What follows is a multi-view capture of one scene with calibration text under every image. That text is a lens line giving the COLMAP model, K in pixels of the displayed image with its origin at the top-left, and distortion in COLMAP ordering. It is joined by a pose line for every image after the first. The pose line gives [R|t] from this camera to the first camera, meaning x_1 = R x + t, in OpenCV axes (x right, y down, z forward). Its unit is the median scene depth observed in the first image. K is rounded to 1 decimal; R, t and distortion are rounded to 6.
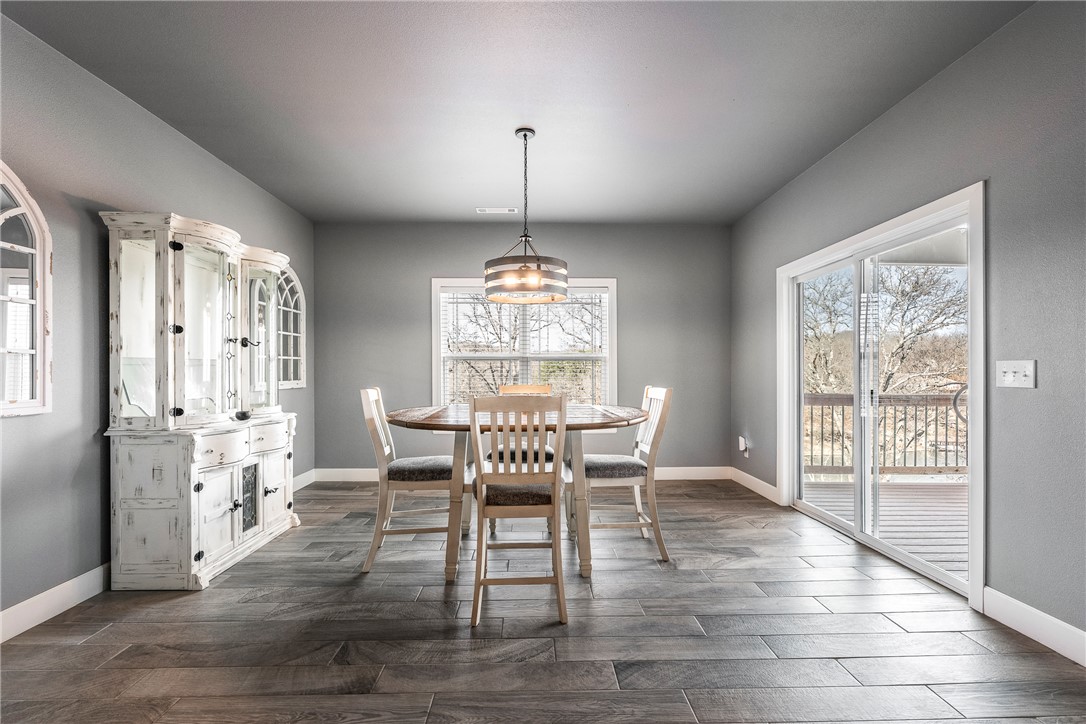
lens RADIAL K [[495.5, 0, 525.8], [0, 495.5, 371.3], [0, 0, 1]] dist [0.001603, -0.000115]
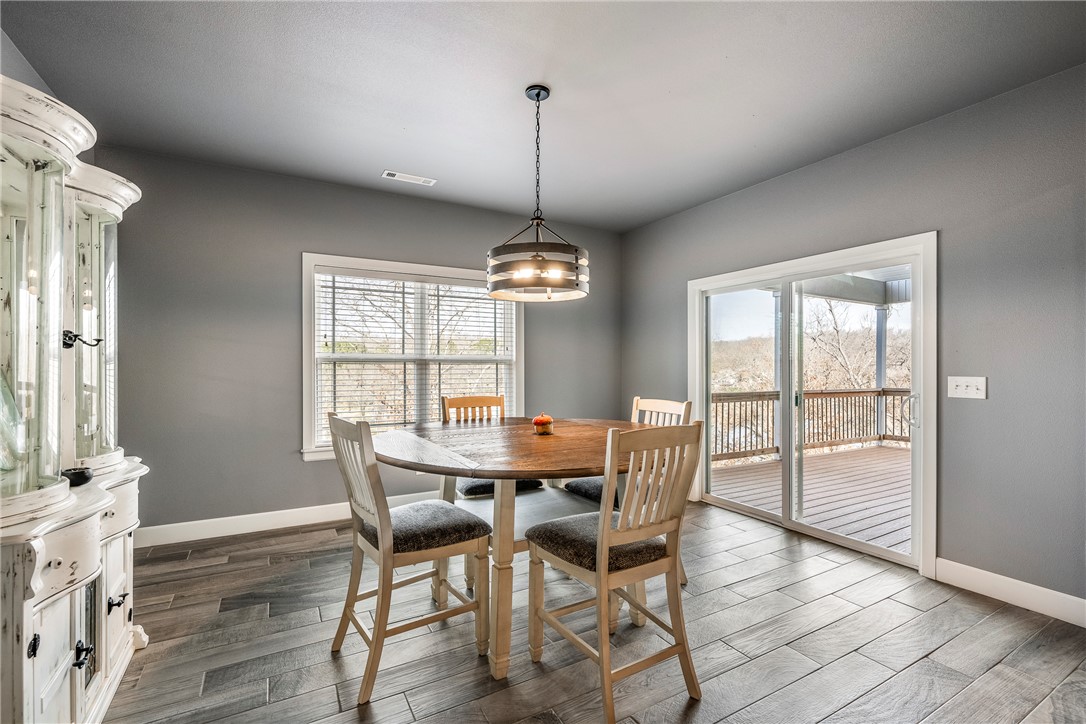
lens RADIAL K [[495.5, 0, 543.0], [0, 495.5, 363.7], [0, 0, 1]] dist [0.001603, -0.000115]
pose [[0.873250, 0.003401, 0.487261, -0.388840], [-0.003011, 0.999994, -0.001583, -0.033518], [-0.487263, -0.000085, 0.873255, 0.284024]]
